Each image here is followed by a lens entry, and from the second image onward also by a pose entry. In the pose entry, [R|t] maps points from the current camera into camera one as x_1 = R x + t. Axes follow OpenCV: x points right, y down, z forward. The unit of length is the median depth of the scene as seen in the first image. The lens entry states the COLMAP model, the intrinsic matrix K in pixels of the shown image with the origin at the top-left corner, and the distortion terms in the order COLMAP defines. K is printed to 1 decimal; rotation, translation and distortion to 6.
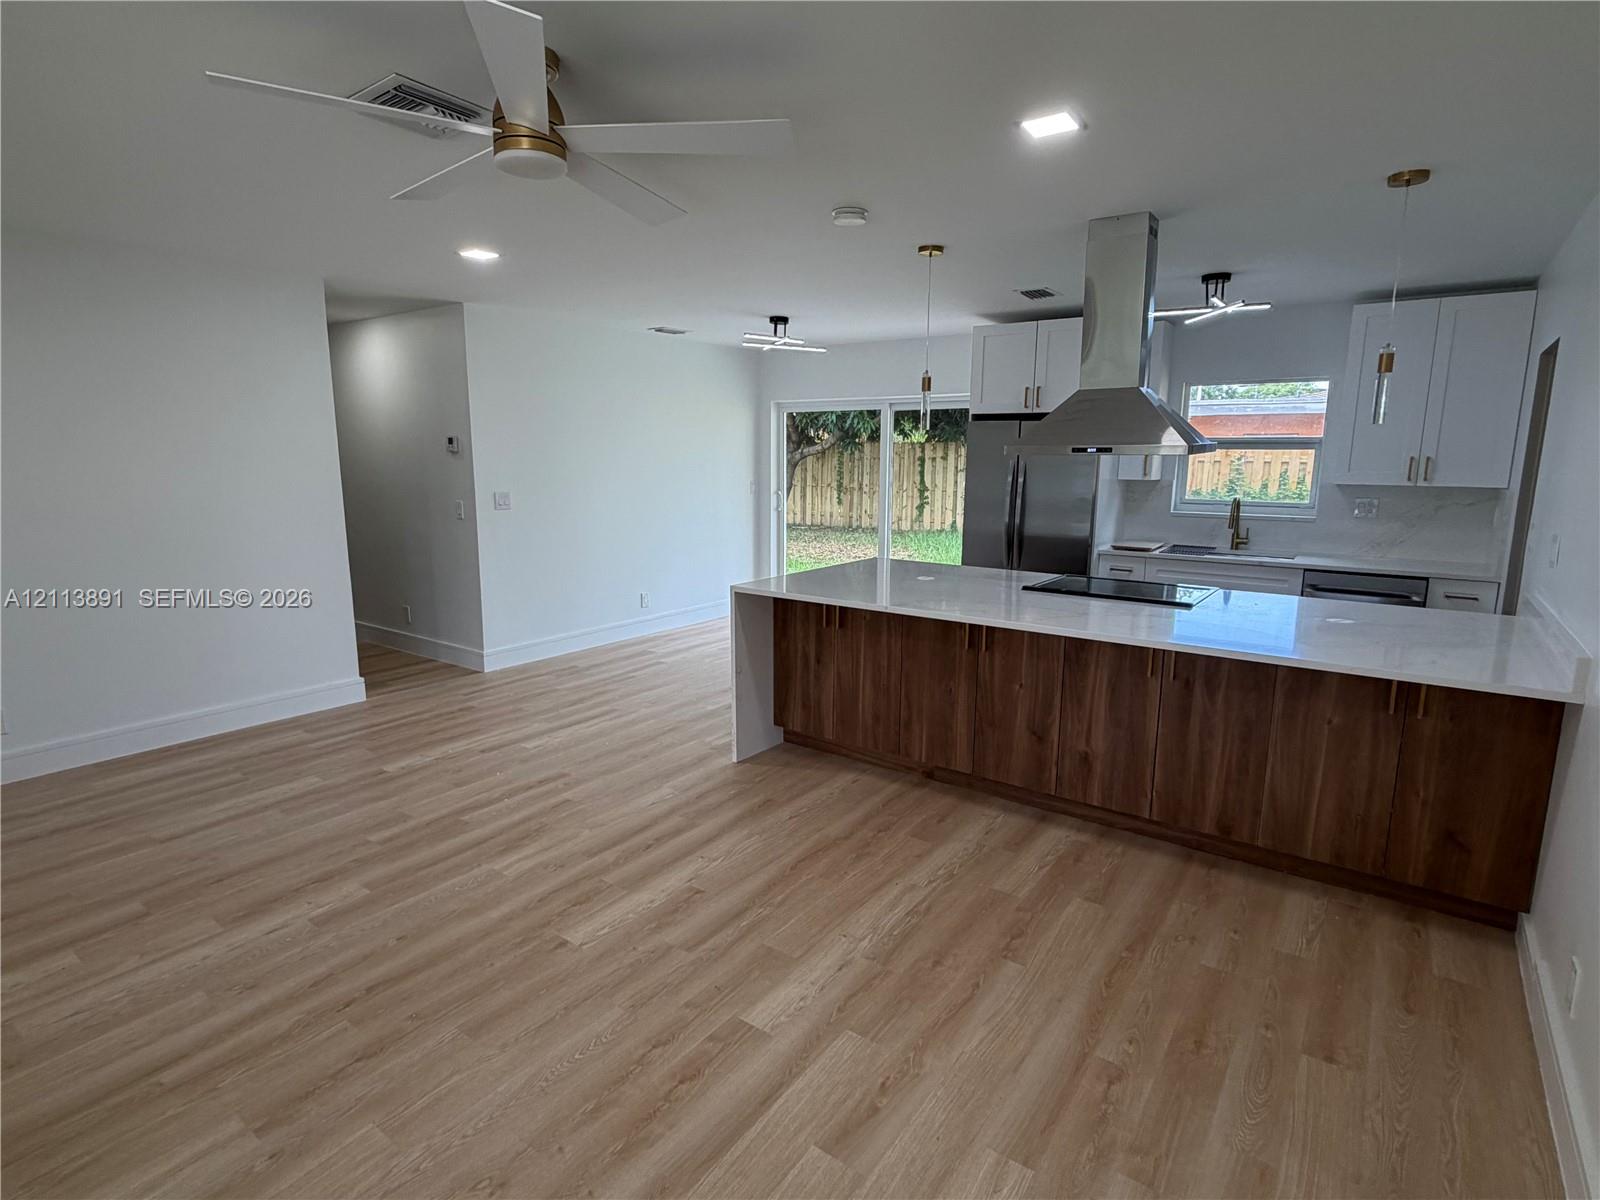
lens RADIAL K [[830.1, 0, 798.2], [0, 830.1, 601.8], [0, 0, 1]] dist [0.003192, -0.000054]
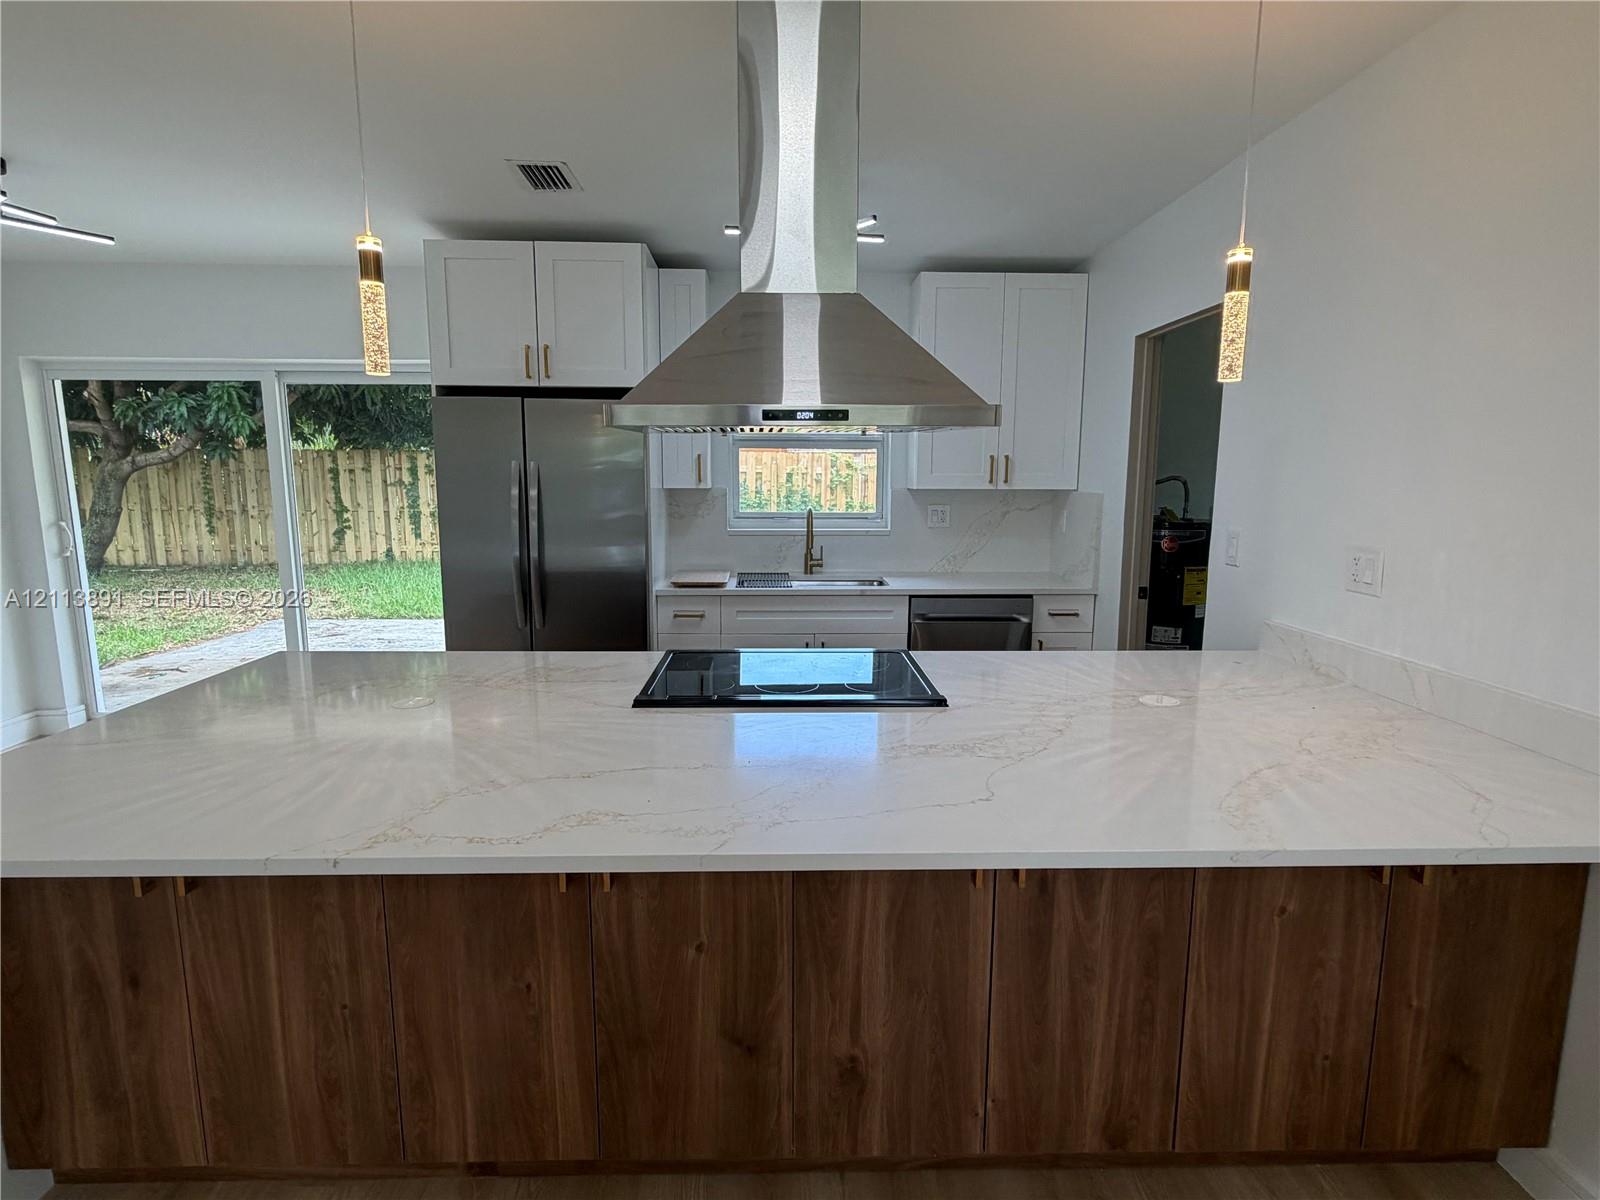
lens RADIAL K [[830.1, 0, 798.2], [0, 830.1, 601.8], [0, 0, 1]] dist [0.003192, -0.000054]
pose [[0.792058, -0.097889, 0.602546, 0.037527], [0.108906, 0.993883, 0.018306, -0.051623], [-0.600653, 0.051122, 0.797874, 0.370905]]
